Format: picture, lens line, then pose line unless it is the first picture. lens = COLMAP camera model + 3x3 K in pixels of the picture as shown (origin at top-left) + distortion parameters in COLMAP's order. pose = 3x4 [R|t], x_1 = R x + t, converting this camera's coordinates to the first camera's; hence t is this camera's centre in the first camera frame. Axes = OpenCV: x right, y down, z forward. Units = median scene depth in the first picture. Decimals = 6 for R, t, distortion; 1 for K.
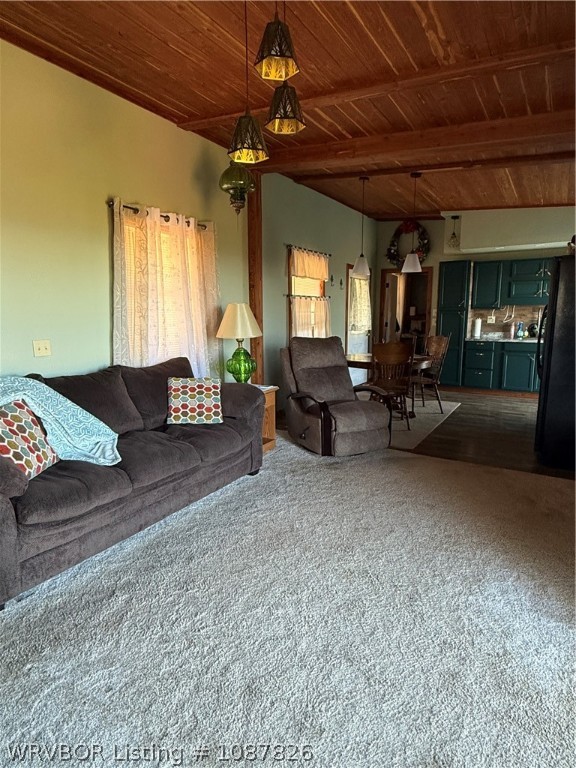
lens RADIAL K [[432.9, 0, 285.8], [0, 432.9, 383.1], [0, 0, 1]] dist [-0.001563, -0.000746]
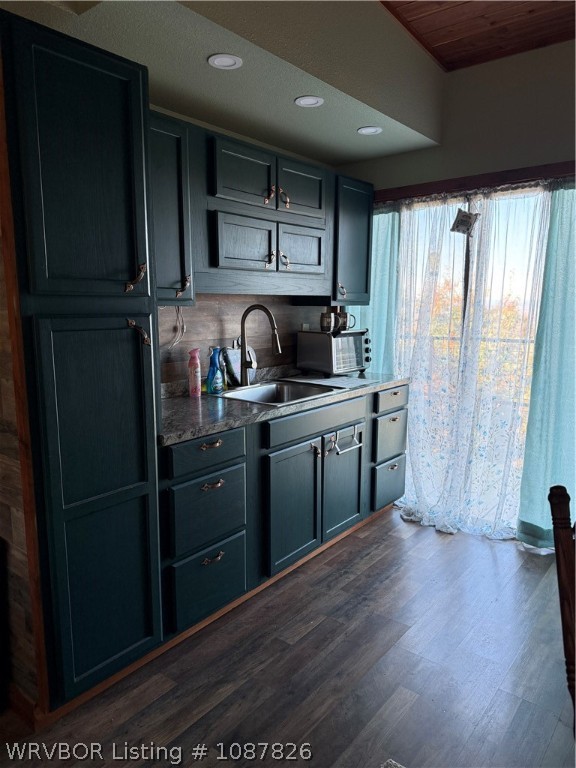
lens RADIAL K [[536.6, 0, 286.4], [0, 536.6, 386.0], [0, 0, 1]] dist [0.011645, -0.011631]
pose [[0.130877, -0.143472, 0.980962, 0.155540], [0.164527, 0.978896, 0.121219, -0.151343], [-0.977651, 0.145530, 0.151720, 0.890262]]
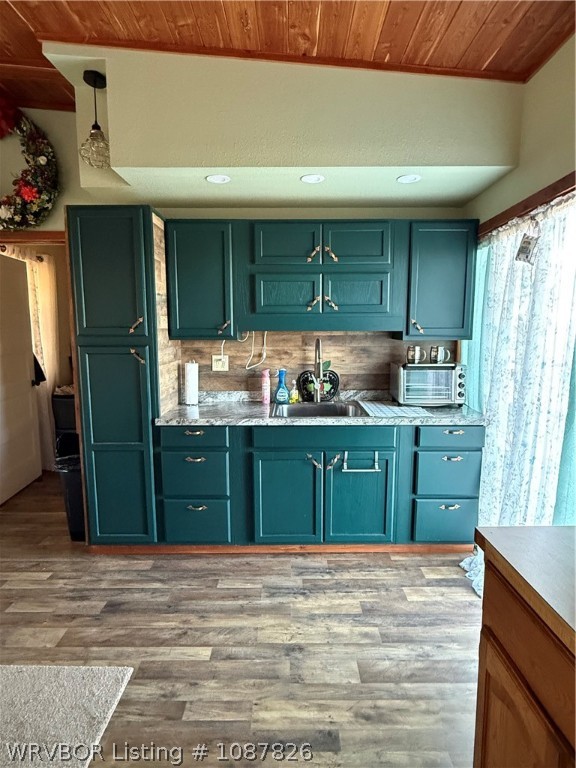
lens RADIAL K [[432.9, 0, 288.1], [0, 432.9, 383.8], [0, 0, 1]] dist [-0.001563, -0.000746]
pose [[0.854422, -0.065189, 0.515474, 0.321476], [0.080965, 0.996684, -0.008160, -0.121487], [-0.513233, 0.048707, 0.856866, 0.621196]]
